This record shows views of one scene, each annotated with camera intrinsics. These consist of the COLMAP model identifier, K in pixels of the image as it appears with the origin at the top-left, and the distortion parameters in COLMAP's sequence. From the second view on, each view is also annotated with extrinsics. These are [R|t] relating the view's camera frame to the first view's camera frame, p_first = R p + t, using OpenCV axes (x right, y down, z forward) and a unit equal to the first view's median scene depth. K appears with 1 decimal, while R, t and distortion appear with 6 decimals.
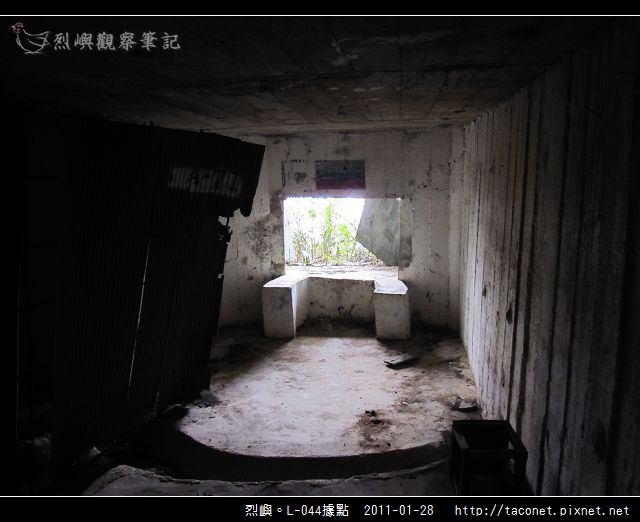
lens RADIAL K [[539.0, 0, 319.9], [0, 539.0, 241.9], [0, 0, 1]] dist [-0.035922, 0.000078]
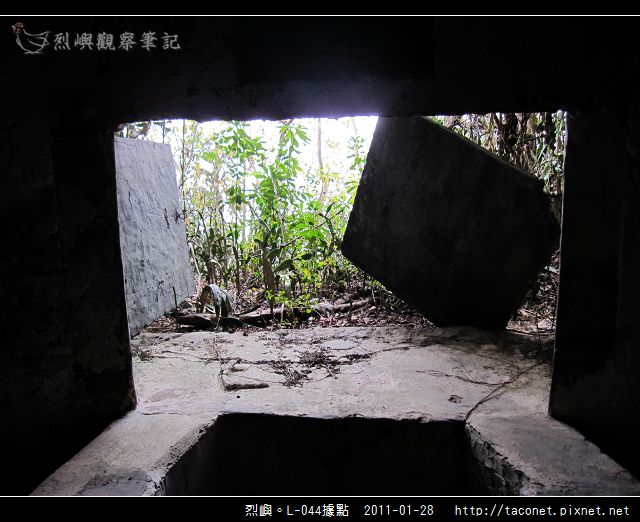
lens RADIAL K [[539.0, 0, 319.9], [0, 539.0, 241.9], [0, 0, 1]] dist [-0.035922, 0.000078]
pose [[0.991332, -0.031707, 0.127497, -0.003589], [0.029080, 0.999326, 0.022411, -0.035384], [-0.128122, -0.018509, 0.991586, 0.939168]]
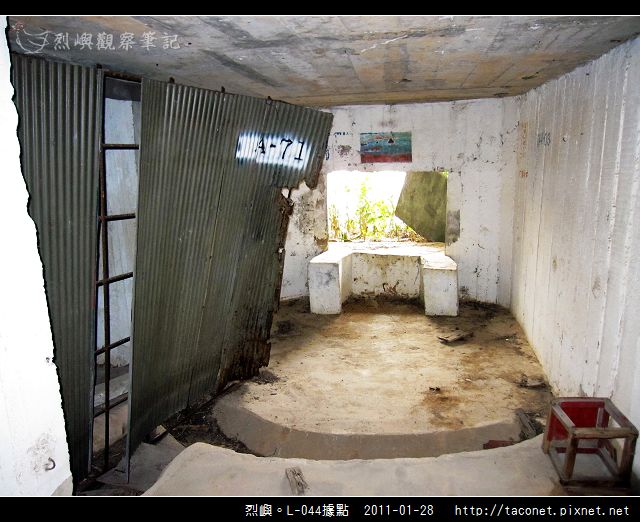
lens RADIAL K [[539.0, 0, 319.9], [0, 539.0, 241.9], [0, 0, 1]] dist [-0.035922, 0.000078]
pose [[0.999712, -0.002182, -0.023916, -0.073264], [0.003142, 0.999188, 0.040165, 0.007660], [0.023809, -0.040228, 0.998907, 0.025045]]
